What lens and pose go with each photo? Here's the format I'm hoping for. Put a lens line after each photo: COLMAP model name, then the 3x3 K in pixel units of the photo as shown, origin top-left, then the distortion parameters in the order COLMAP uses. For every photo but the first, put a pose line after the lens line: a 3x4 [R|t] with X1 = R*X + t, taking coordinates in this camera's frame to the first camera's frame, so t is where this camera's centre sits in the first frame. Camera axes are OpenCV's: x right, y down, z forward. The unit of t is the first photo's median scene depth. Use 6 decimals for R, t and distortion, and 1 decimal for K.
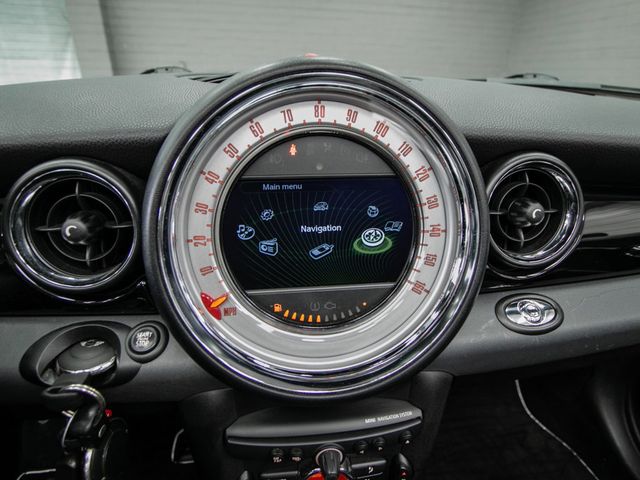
lens RADIAL K [[352.5, 0, 324.6], [0, 352.5, 232.1], [0, 0, 1]] dist [-0.021006, 0.001033]
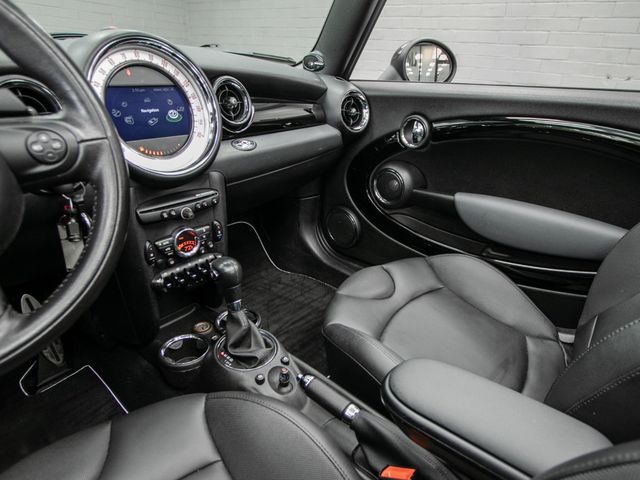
lens RADIAL K [[381.7, 0, 343.5], [0, 381.7, 267.6], [0, 0, 1]] dist [-0.016907, 0.002457]
pose [[0.704999, -0.317204, 0.634317, -0.963748], [0.252227, 0.948069, 0.193770, 0.759642], [-0.662841, 0.023384, 0.748395, -1.556472]]
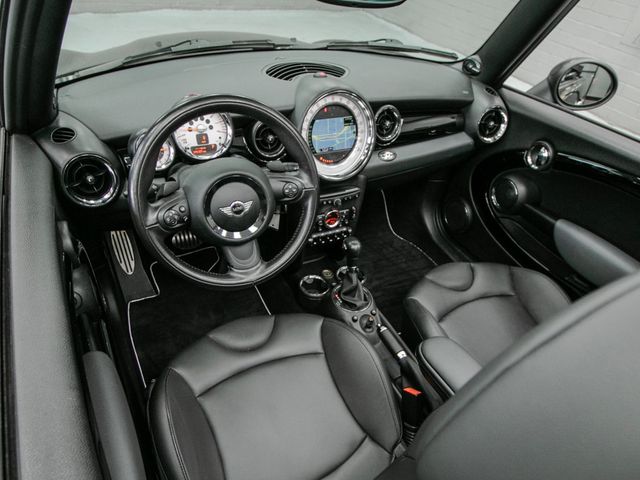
lens RADIAL K [[452.2, 0, 331.5], [0, 452.2, 297.8], [0, 0, 1]] dist [-0.021589, 0.008077]
pose [[0.926402, -0.189303, 0.325491, -1.695311], [0.067317, 0.933773, 0.351477, -0.056100], [-0.370471, -0.303698, 0.877792, -3.241058]]
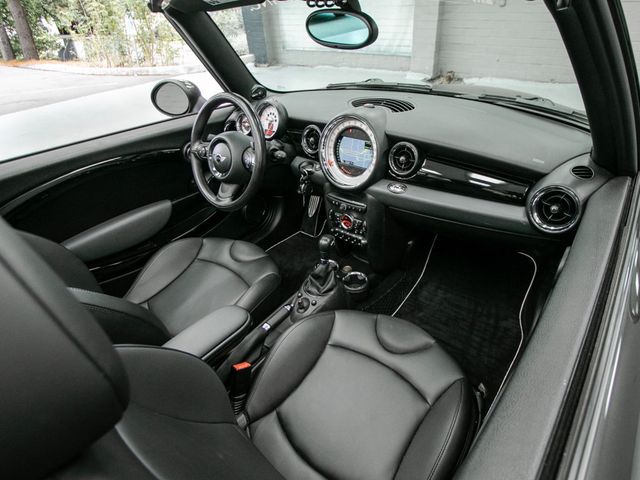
lens RADIAL K [[381.7, 0, 333.2], [0, 381.7, 249.1], [0, 0, 1]] dist [-0.016907, 0.002457]
pose [[0.696228, 0.360270, -0.620863, 2.921307], [-0.227551, 0.931091, 0.285114, -0.152699], [0.680799, -0.057227, 0.730232, -2.421044]]
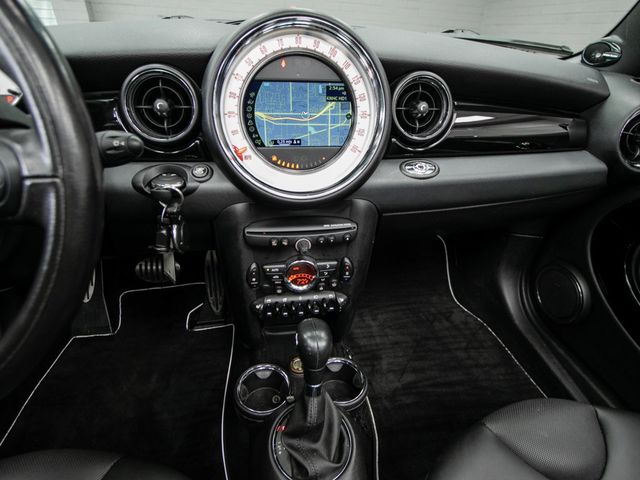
lens RADIAL K [[342.5, 0, 317.4], [0, 342.5, 232.5], [0, 0, 1]] dist [-0.017638, 0.002029]
pose [[0.999073, 0.002748, 0.042964, 0.009788], [-0.007261, 0.994421, 0.105237, 0.394756], [-0.042435, -0.105452, 0.993519, -0.736378]]
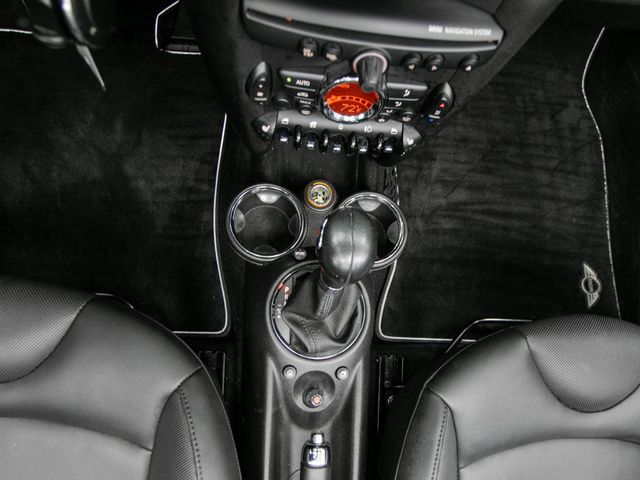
lens RADIAL K [[414.0, 0, 323.8], [0, 414.0, 295.6], [0, 0, 1]] dist [-0.019896, 0.004265]
pose [[0.981600, 0.165436, 0.095359, -0.095717], [-0.166273, 0.494972, 0.852852, 0.110438], [0.093892, -0.853014, 0.513372, 0.037135]]
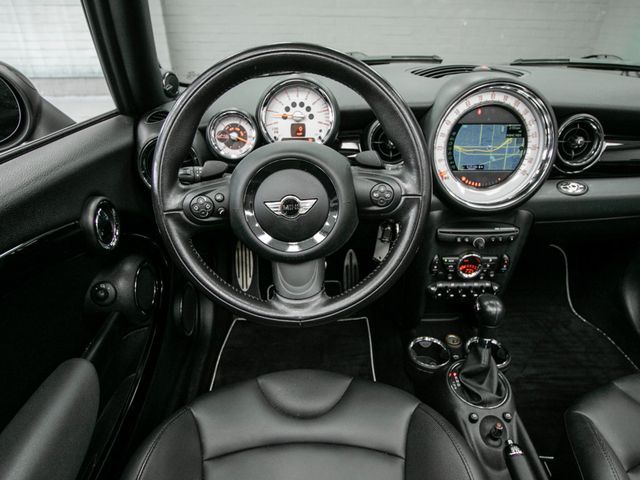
lens RADIAL K [[403.9, 0, 316.0], [0, 403.9, 268.4], [0, 0, 1]] dist [-0.021838, 0.009552]
pose [[0.993928, 0.044965, -0.100423, -0.832138], [-0.028786, 0.987163, 0.157102, 0.413140], [0.106198, -0.153258, 0.982463, -1.926778]]
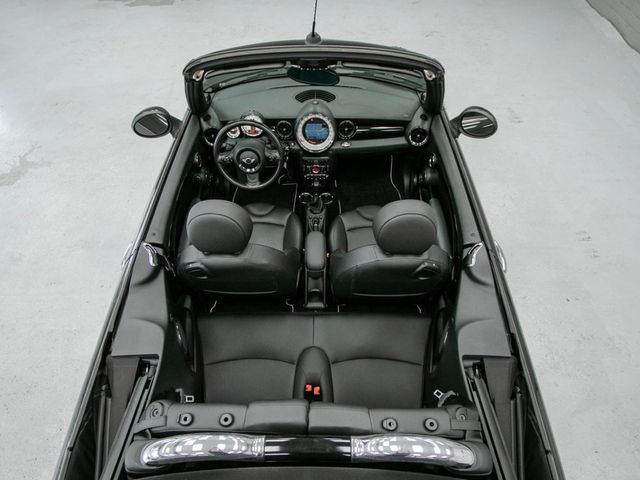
lens RADIAL K [[402.4, 0, 319.4], [0, 402.4, 278.8], [0, 0, 1]] dist [-0.015330, -0.000013]
pose [[0.991150, 0.096052, -0.091630, 1.117034], [-0.034701, 0.853726, 0.519566, -1.692386], [0.128132, -0.511788, 0.849503, -7.566512]]
